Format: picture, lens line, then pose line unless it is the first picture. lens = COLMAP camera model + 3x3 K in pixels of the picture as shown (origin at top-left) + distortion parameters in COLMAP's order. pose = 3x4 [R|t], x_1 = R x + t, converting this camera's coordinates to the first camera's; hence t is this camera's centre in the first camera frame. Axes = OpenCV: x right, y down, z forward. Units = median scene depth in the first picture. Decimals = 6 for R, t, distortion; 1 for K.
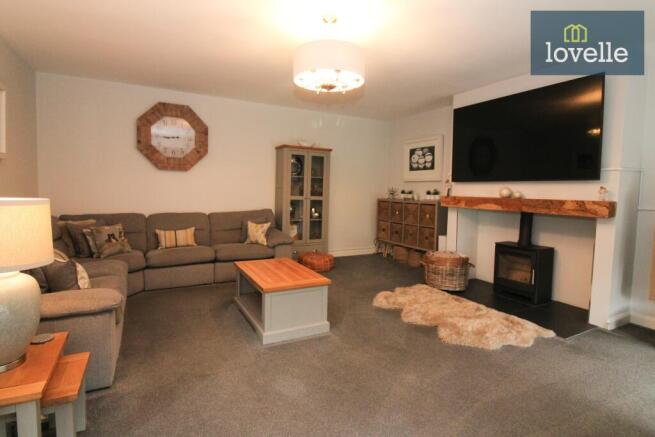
lens RADIAL K [[333.2, 0, 328.0], [0, 333.2, 217.6], [0, 0, 1]] dist [-0.007286, -0.000331]
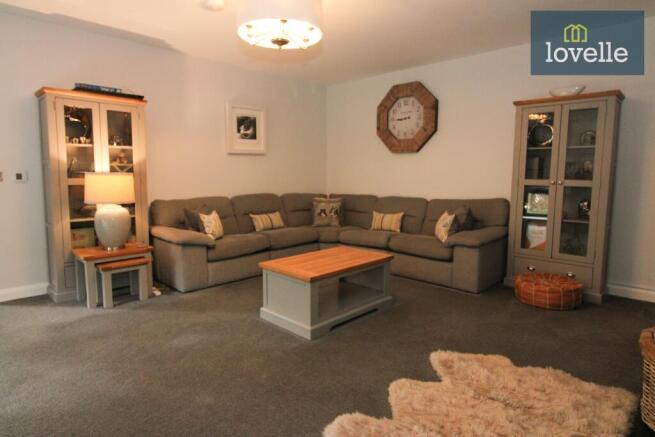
lens RADIAL K [[387.5, 0, 327.6], [0, 387.5, 215.2], [0, 0, 1]] dist [0.004130, 0.001083]
pose [[0.289718, 0.085776, -0.953261, 0.574950], [-0.071873, 0.995114, 0.067698, -0.021971], [0.954410, 0.048900, 0.294467, 0.473047]]
